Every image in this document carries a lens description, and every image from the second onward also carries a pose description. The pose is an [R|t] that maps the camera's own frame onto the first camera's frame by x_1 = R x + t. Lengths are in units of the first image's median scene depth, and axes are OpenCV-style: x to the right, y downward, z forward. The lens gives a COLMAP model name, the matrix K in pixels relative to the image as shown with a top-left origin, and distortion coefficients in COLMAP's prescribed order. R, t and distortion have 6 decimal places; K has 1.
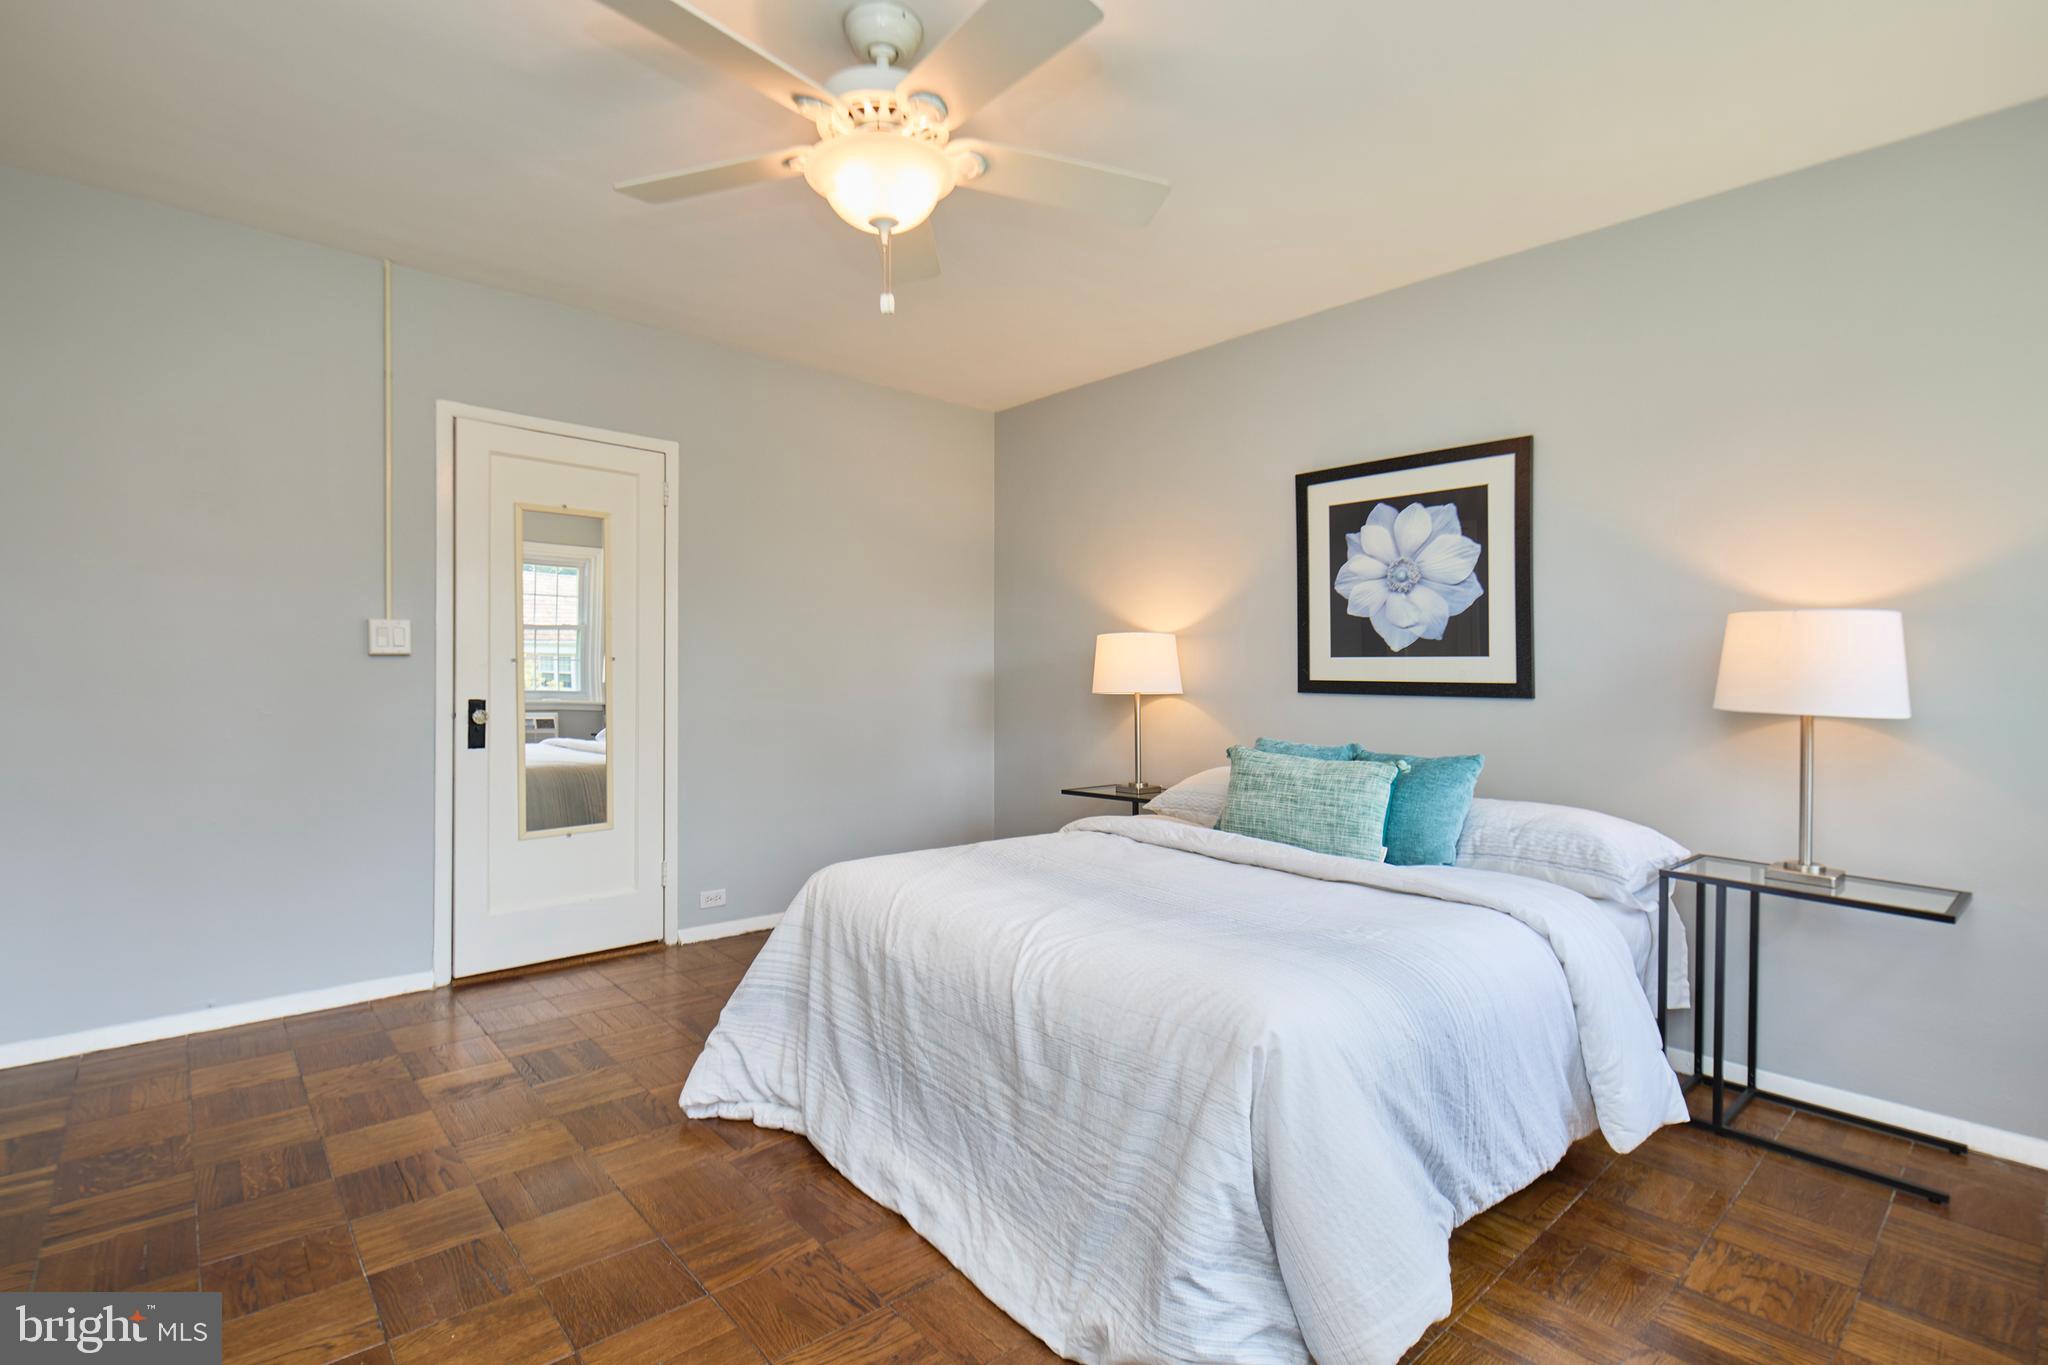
lens RADIAL K [[946.3, 0, 1015.8], [0, 946.3, 674.8], [0, 0, 1]] dist [0.003123, -0.001059]
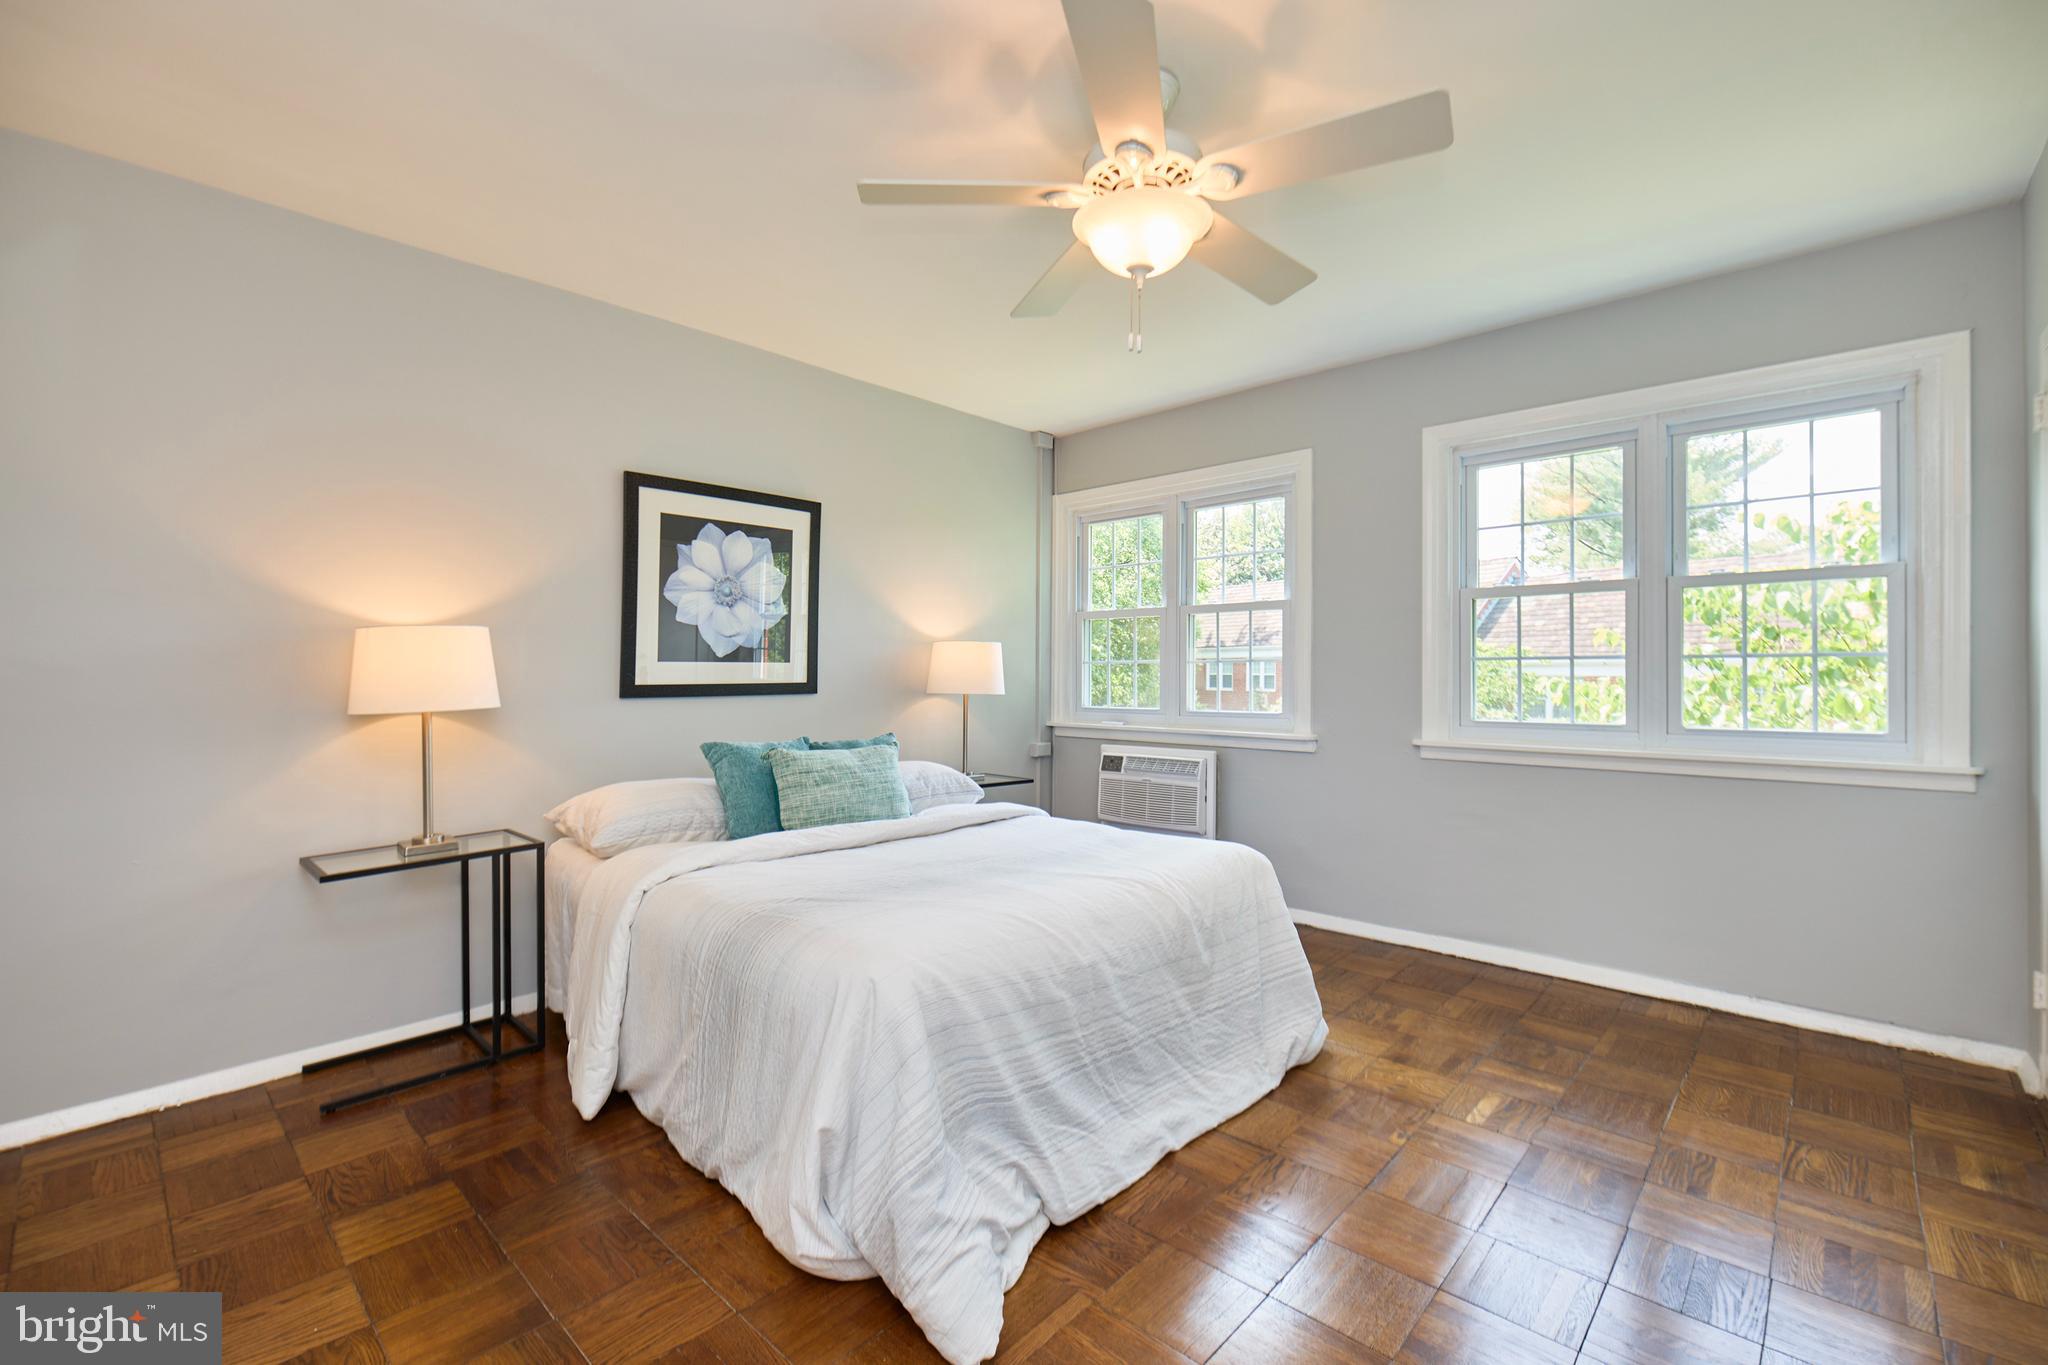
lens RADIAL K [[886.3, 0, 1012.3], [0, 886.3, 672.5], [0, 0, 1]] dist [-0.007234, 0.000278]
pose [[-0.088559, -0.005629, 0.996055, -0.686381], [0.010436, 0.999924, 0.006579, -0.010191], [-0.996016, 0.010978, -0.088494, 0.754907]]
